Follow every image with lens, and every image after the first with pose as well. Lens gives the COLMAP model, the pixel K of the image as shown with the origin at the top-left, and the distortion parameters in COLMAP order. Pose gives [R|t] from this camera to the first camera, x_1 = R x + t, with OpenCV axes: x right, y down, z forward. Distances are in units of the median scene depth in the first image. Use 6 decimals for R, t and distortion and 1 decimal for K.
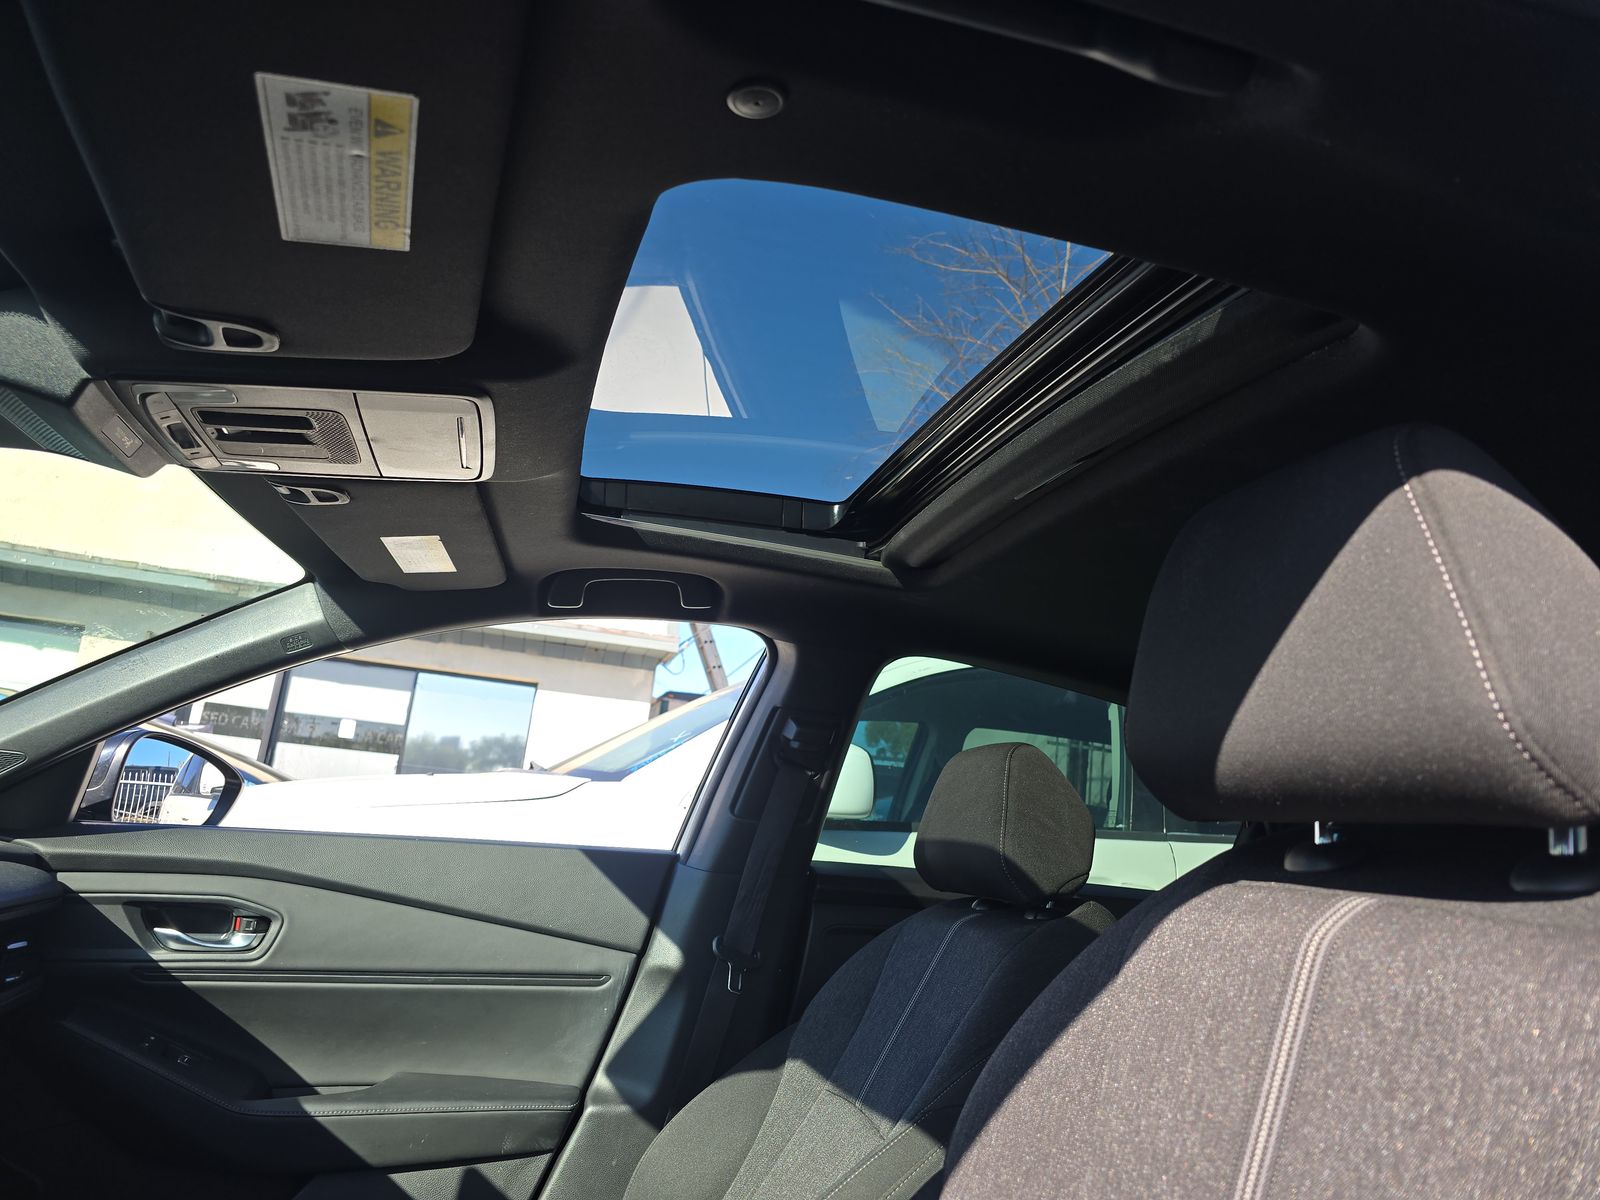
lens RADIAL K [[1077.0, 0, 793.0], [0, 1077.0, 607.0], [0, 0, 1]] dist [0.036145, -0.028196]
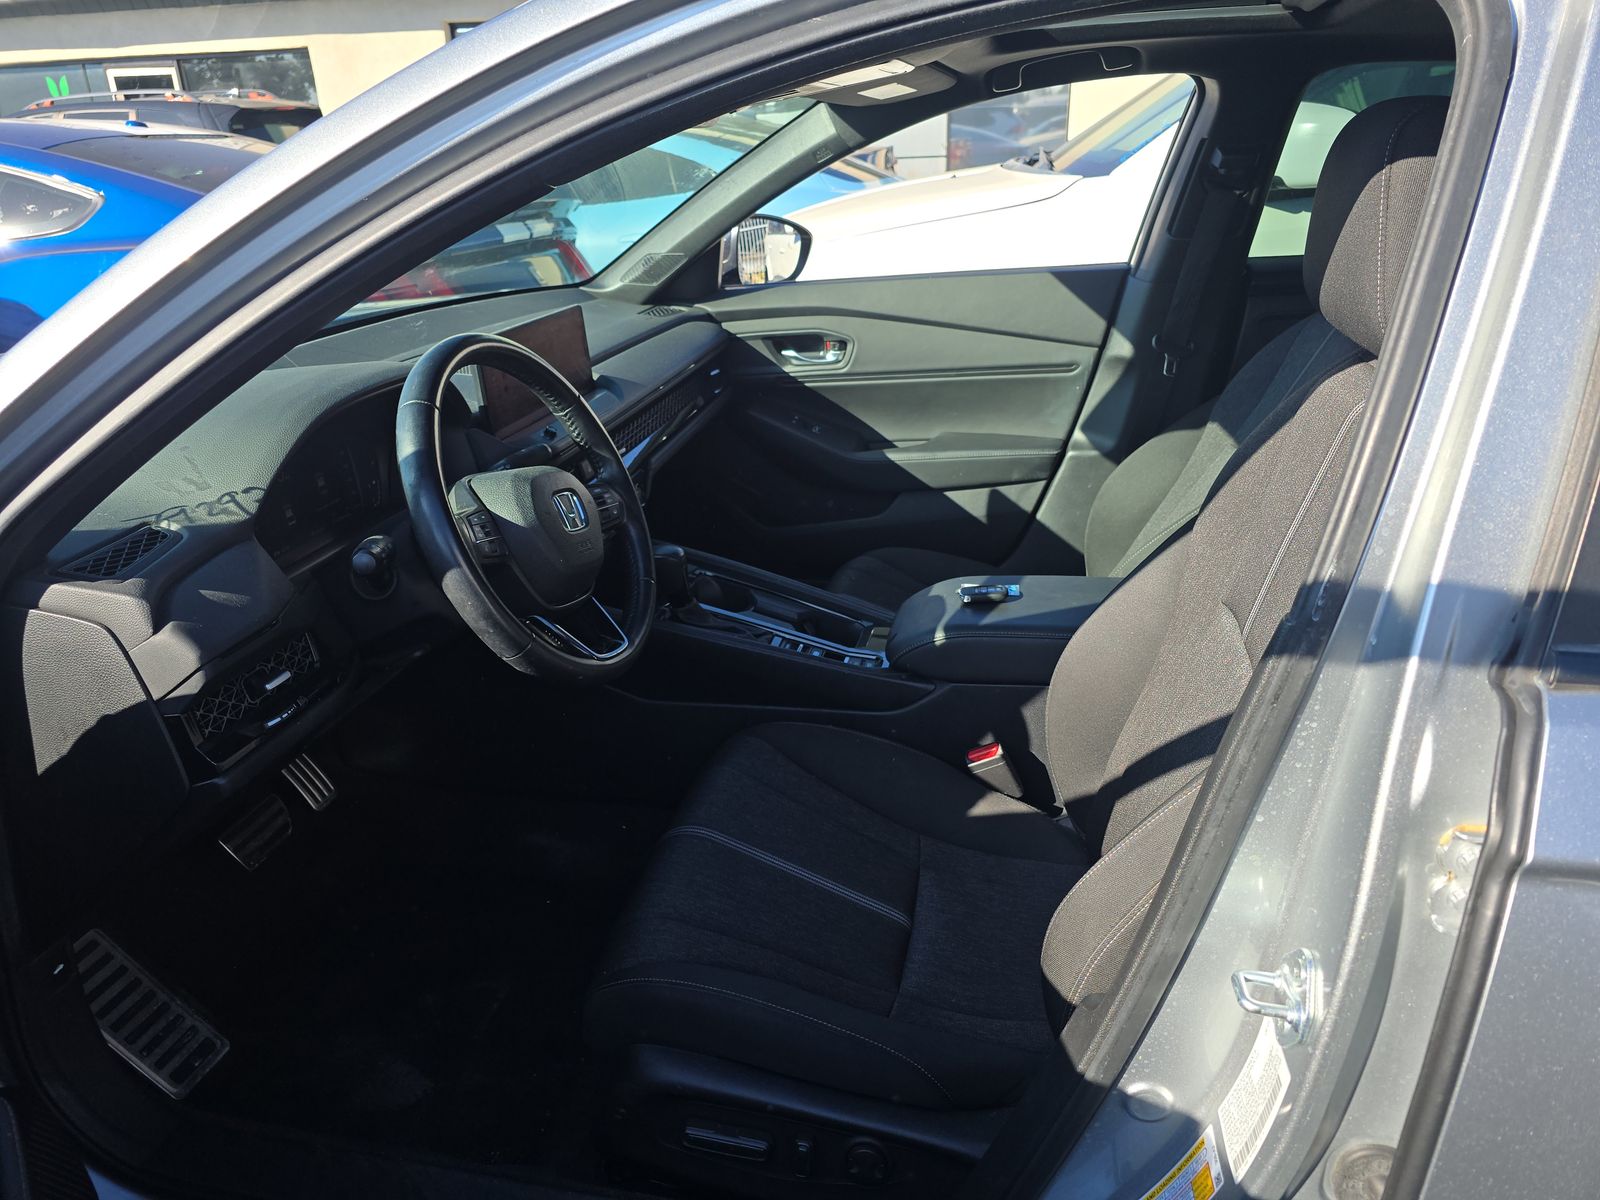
lens RADIAL K [[1077.0, 0, 801.4], [0, 1077.0, 601.7], [0, 0, 1]] dist [0.036145, -0.028196]
pose [[0.878718, 0.061976, -0.473301, 0.194191], [0.219307, 0.828277, 0.515618, -0.198159], [0.423980, -0.556881, 0.714230, -0.296988]]
